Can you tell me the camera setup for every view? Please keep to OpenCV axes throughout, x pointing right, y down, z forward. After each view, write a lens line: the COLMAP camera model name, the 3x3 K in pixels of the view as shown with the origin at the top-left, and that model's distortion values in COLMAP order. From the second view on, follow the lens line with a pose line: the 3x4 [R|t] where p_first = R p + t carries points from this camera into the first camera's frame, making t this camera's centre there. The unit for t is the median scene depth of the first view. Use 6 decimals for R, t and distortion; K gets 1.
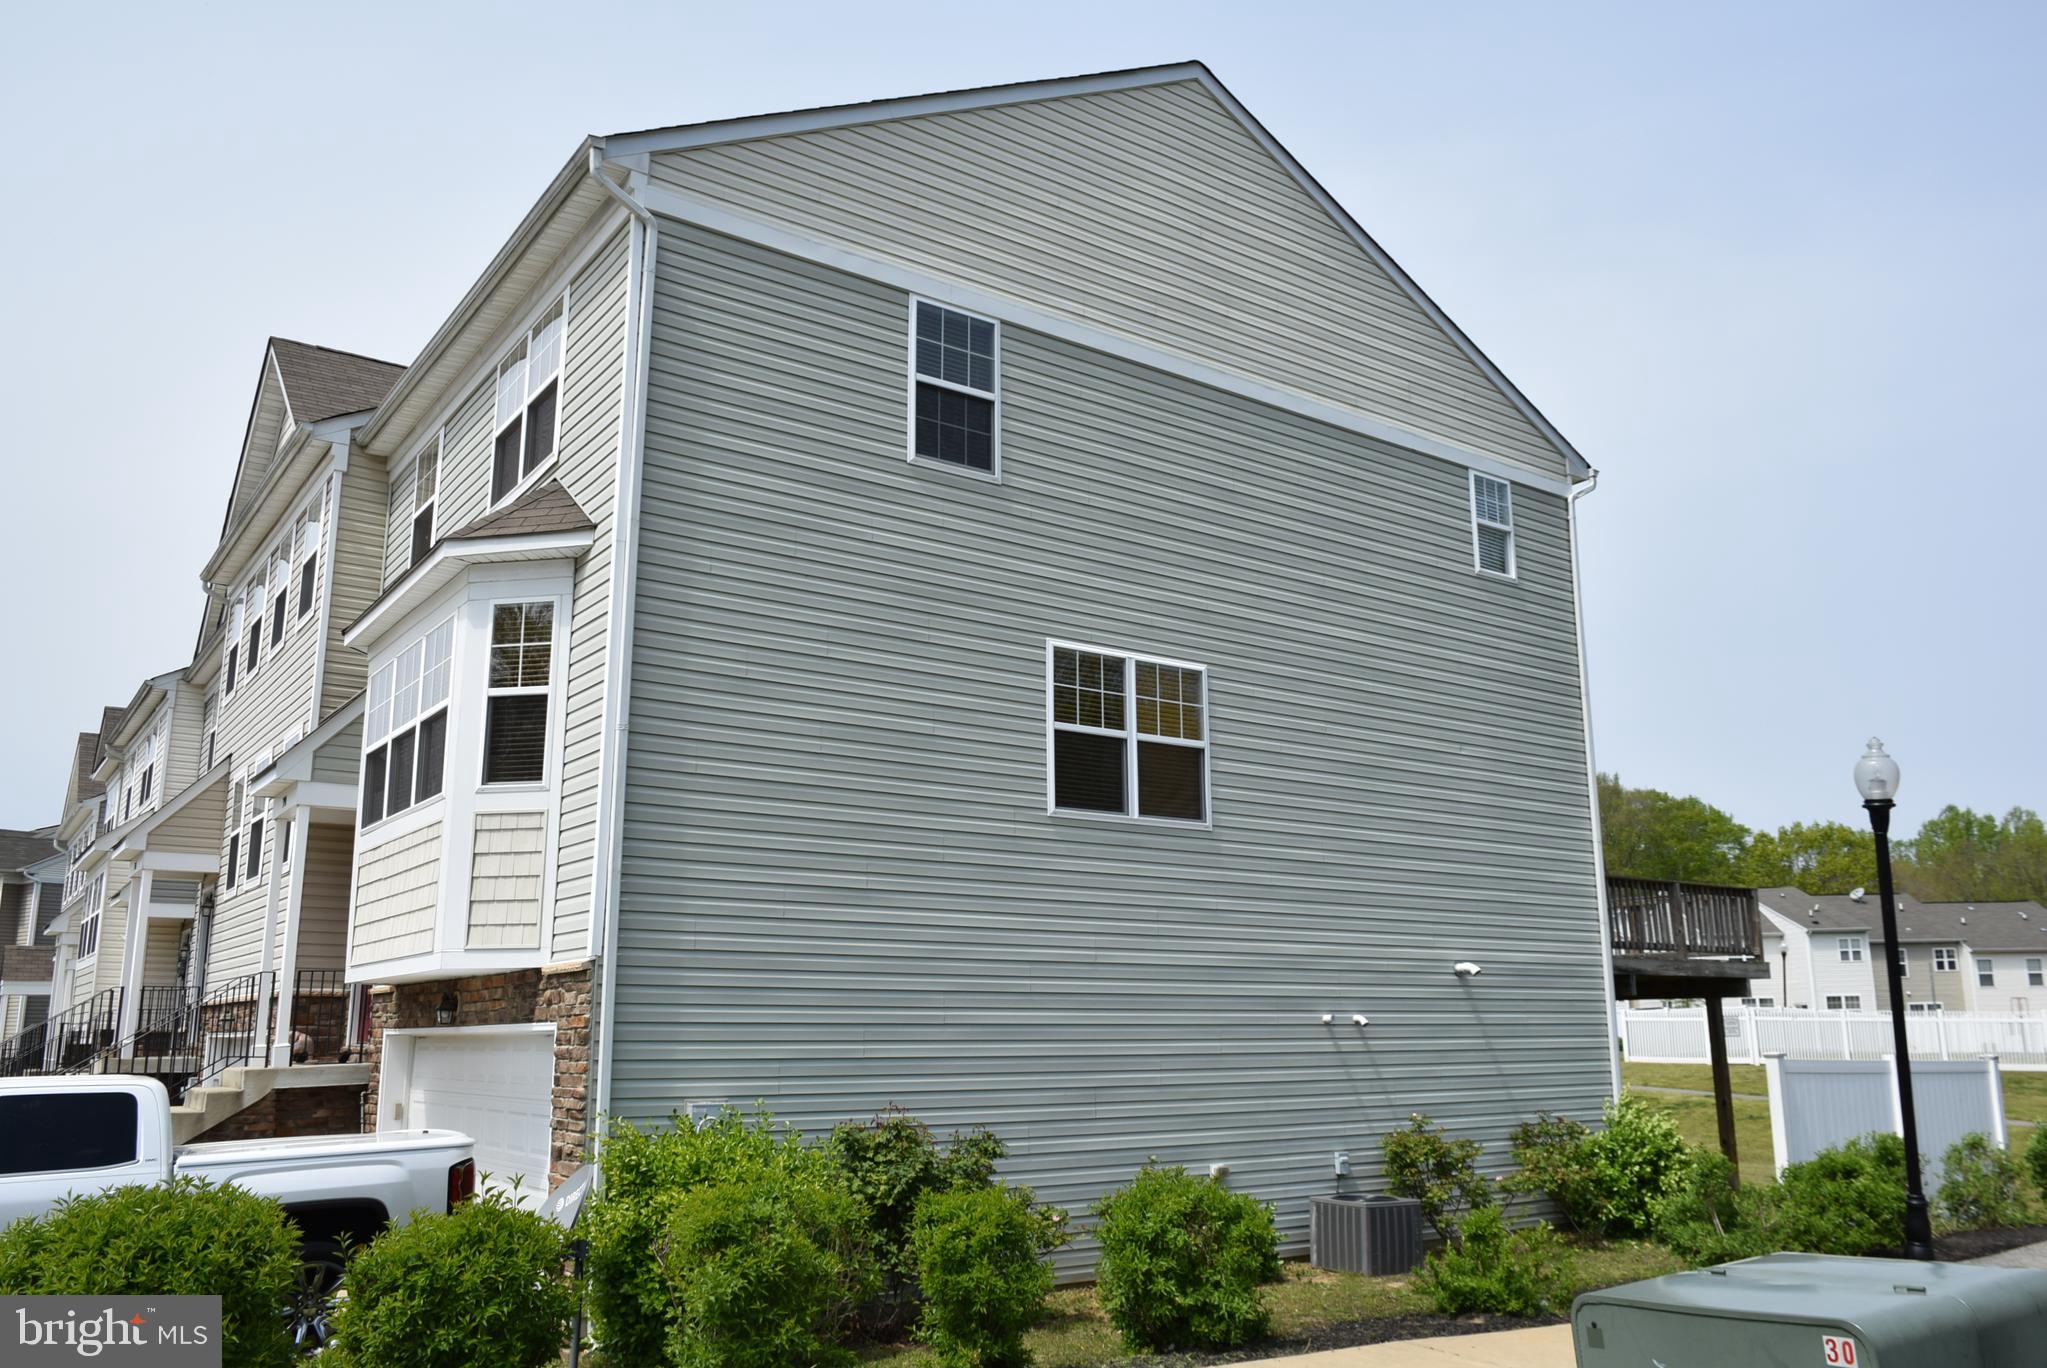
lens RADIAL K [[1557.2, 0, 1030.0], [0, 1557.2, 686.4], [0, 0, 1]] dist [-0.023173, -0.009188]
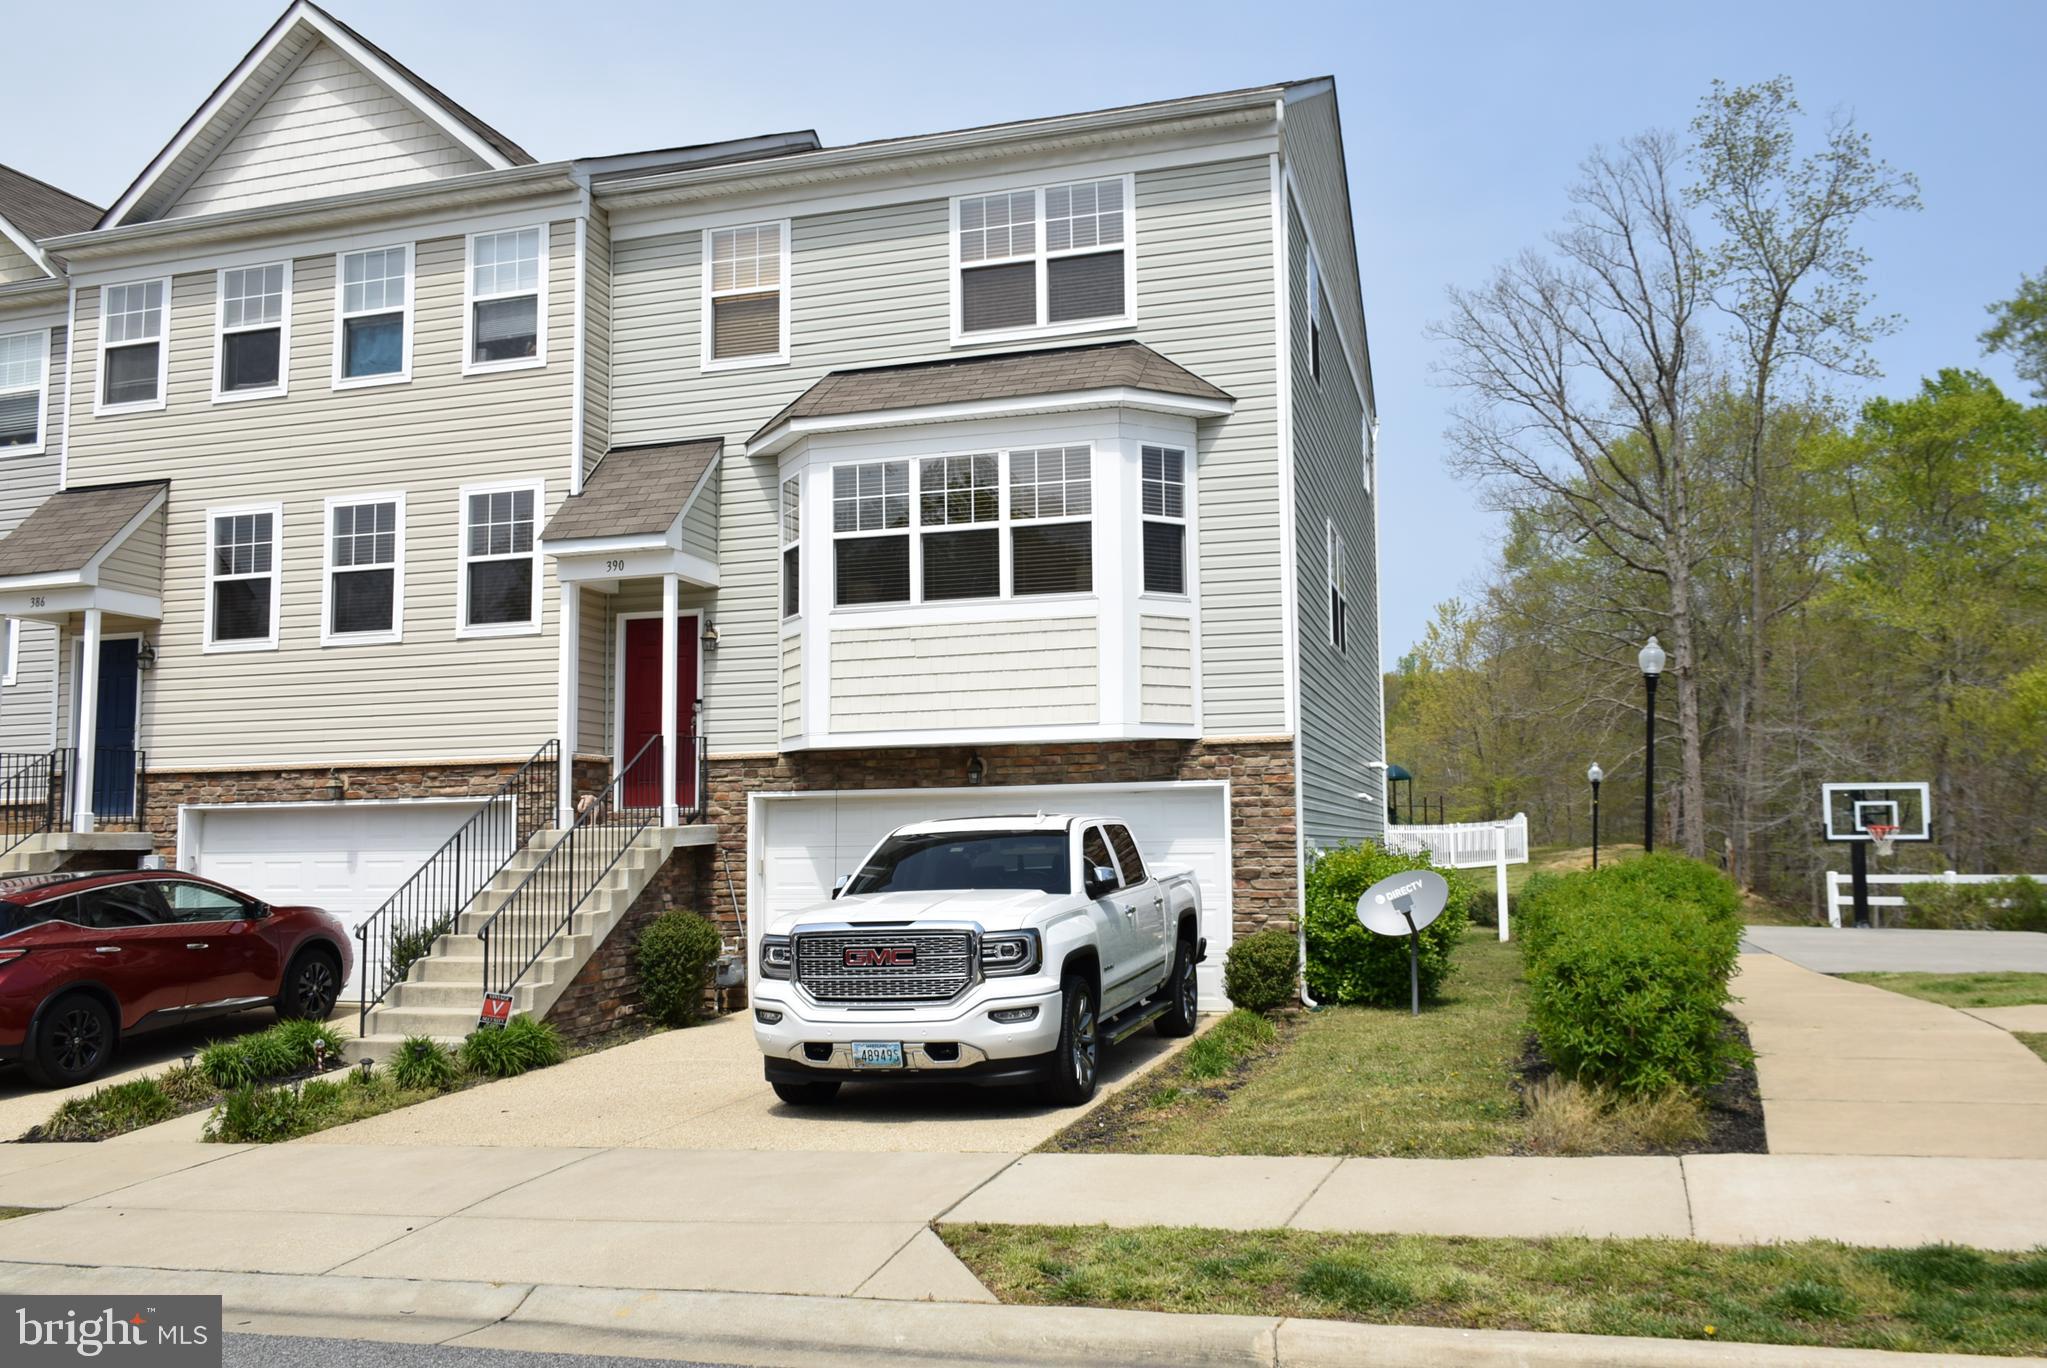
lens RADIAL K [[1604.7, 0, 1029.6], [0, 1604.7, 684.2], [0, 0, 1]] dist [-0.005686, -0.002734]
pose [[0.788063, 0.060304, 0.612634, -1.000722], [-0.129358, 0.989192, 0.069030, 0.049254], [-0.601850, -0.133649, 0.787347, 0.026441]]
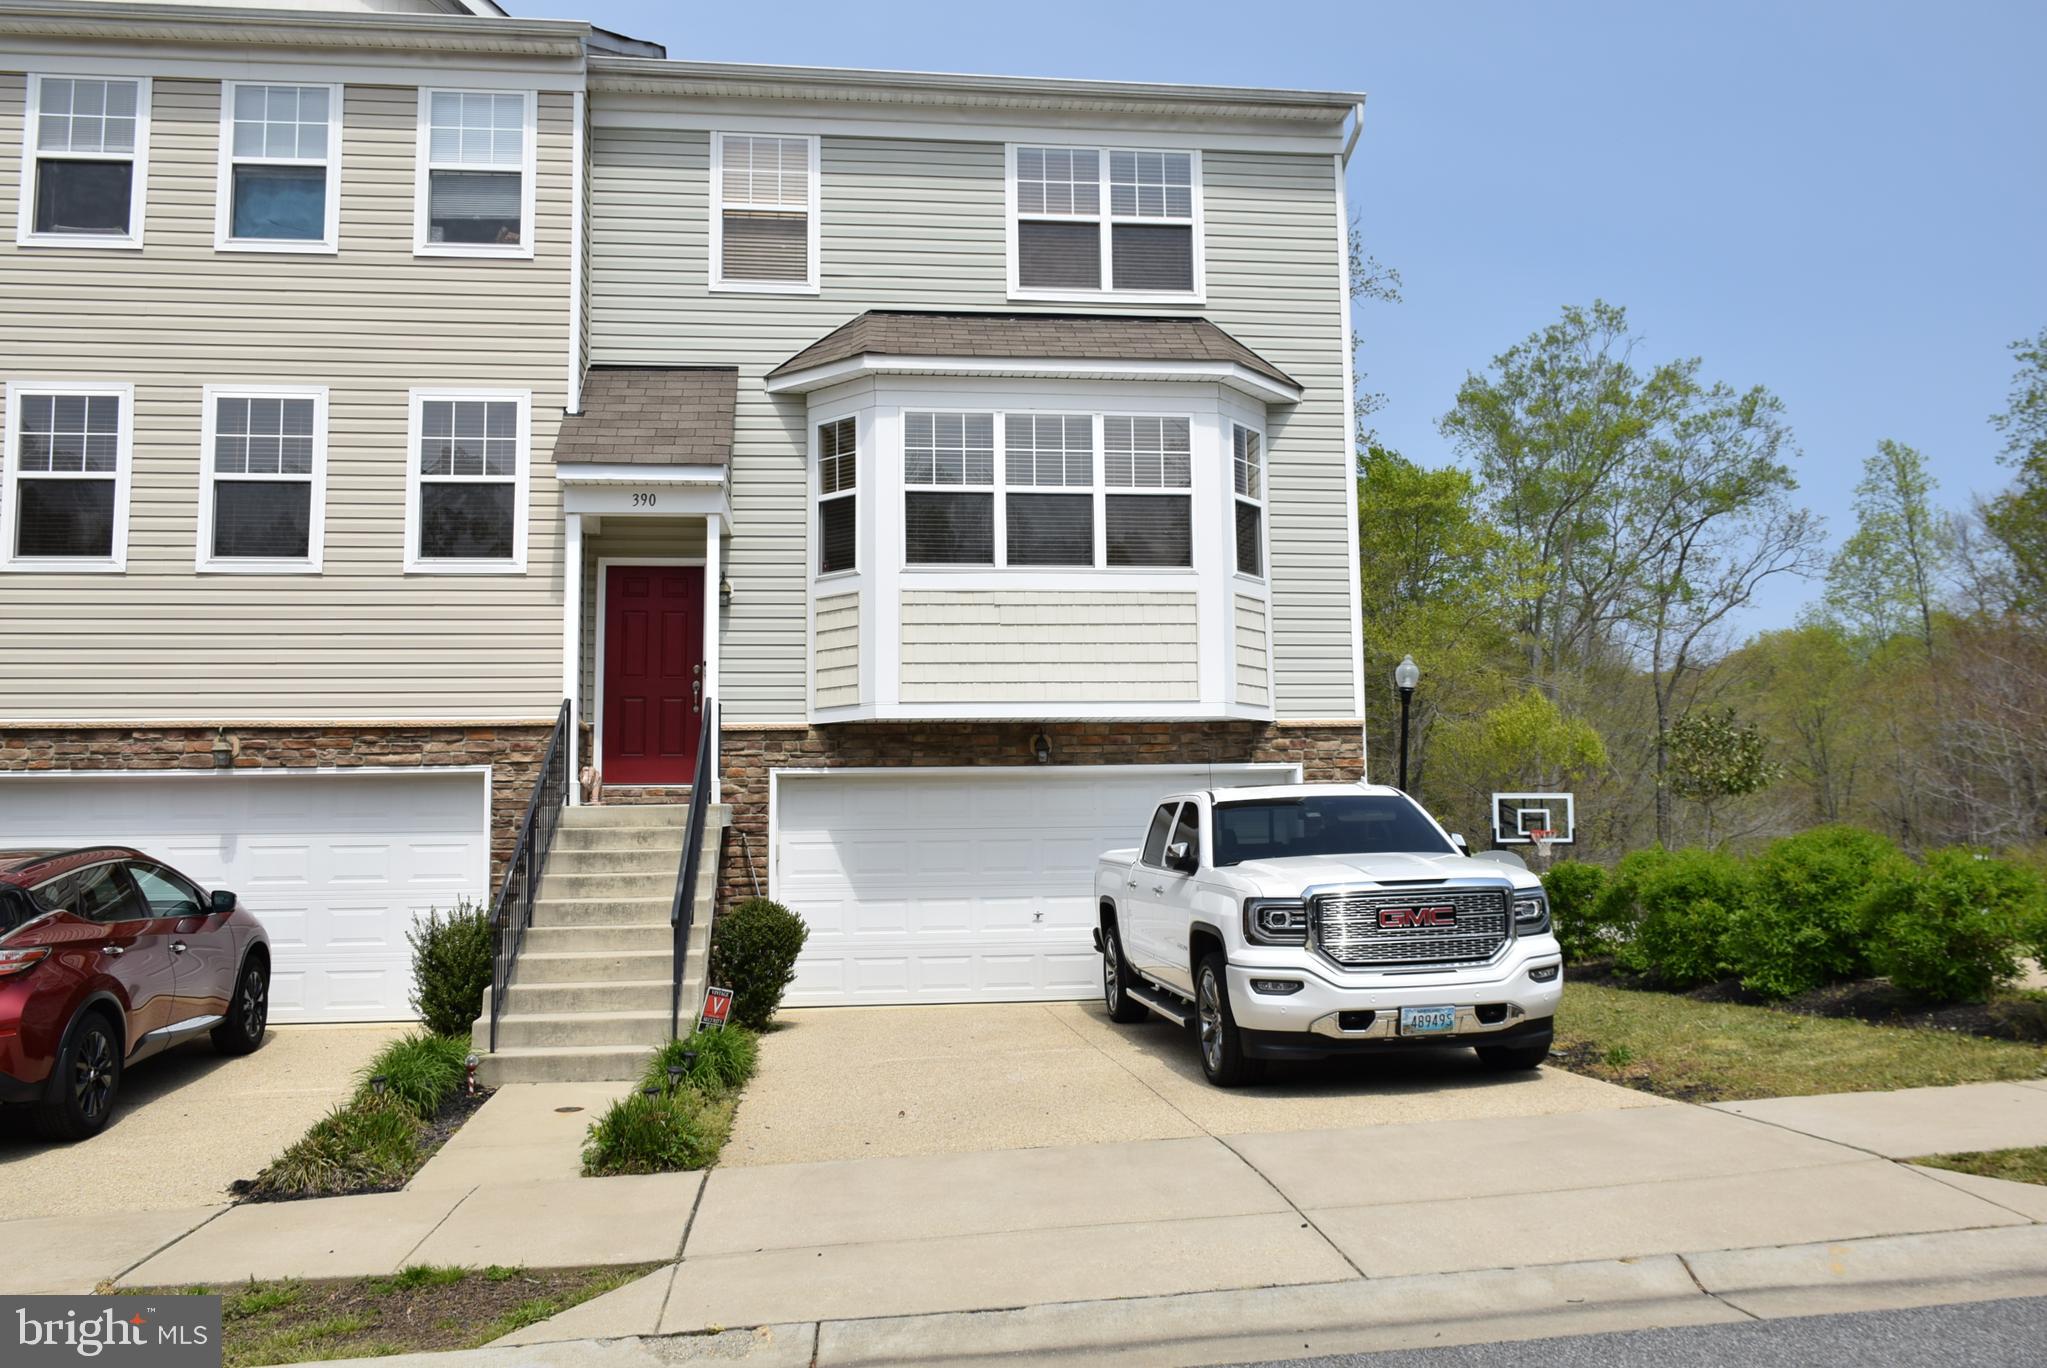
lens RADIAL K [[1610.2, 0, 1034.4], [0, 1610.2, 681.9], [0, 0, 1]] dist [-0.004113, -0.007963]
pose [[0.483989, 0.099346, 0.869416, -1.268385], [-0.181863, 0.983261, -0.011115, 0.159985], [-0.855967, -0.152736, 0.493955, 0.407791]]
